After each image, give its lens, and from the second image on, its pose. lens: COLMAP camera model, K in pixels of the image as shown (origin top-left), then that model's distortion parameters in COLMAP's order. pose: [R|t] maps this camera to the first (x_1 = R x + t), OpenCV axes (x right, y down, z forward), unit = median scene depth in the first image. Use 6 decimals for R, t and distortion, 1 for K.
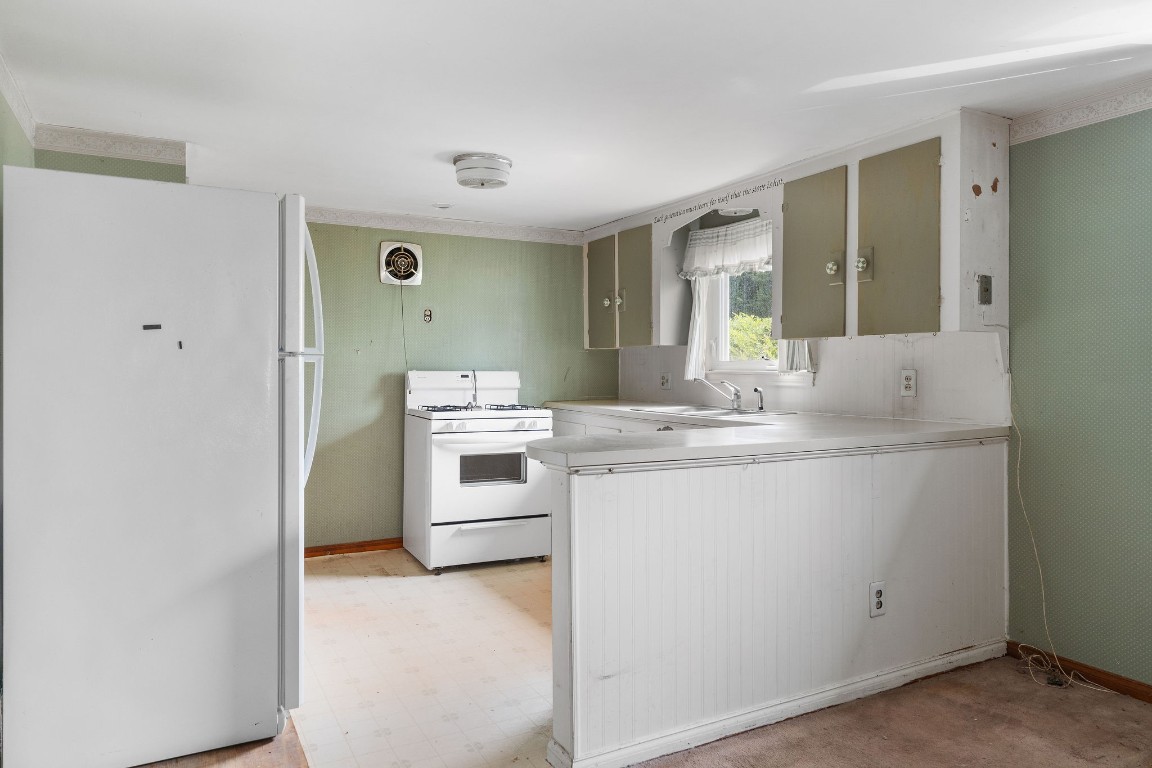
lens RADIAL K [[750.3, 0, 576.9], [0, 750.3, 372.1], [0, 0, 1]] dist [0.002974, -0.001216]
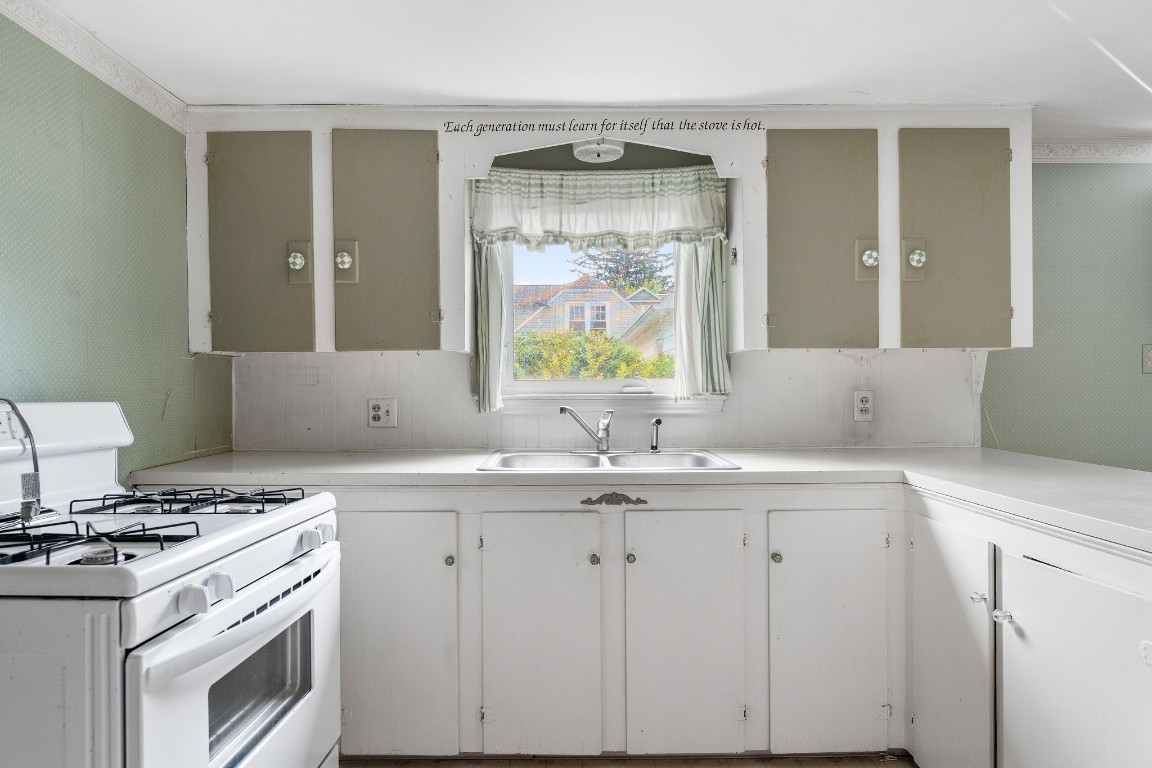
lens RADIAL K [[657.5, 0, 580.7], [0, 657.5, 397.6], [0, 0, 1]] dist [0.000763, -0.000335]
pose [[0.474578, -0.013451, 0.880111, -0.440496], [0.009698, 0.999902, 0.010052, -0.006517], [-0.880160, 0.003765, 0.474662, 1.057470]]
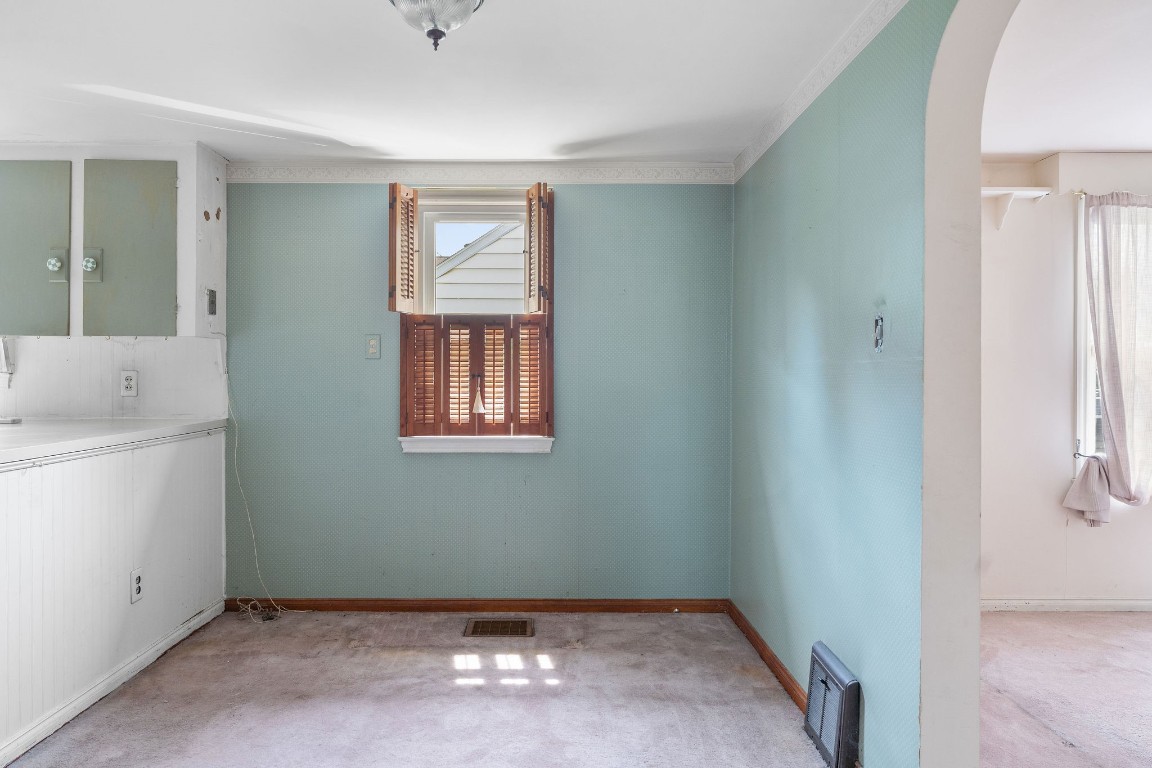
lens RADIAL K [[764.1, 0, 551.8], [0, 764.1, 380.6], [0, 0, 1]] dist [-0.002970, -0.000866]
pose [[0.474952, -0.003321, 0.880006, -0.244735], [0.000088, 0.999993, 0.003726, 0.007641], [-0.880012, -0.001692, 0.474948, -0.027232]]
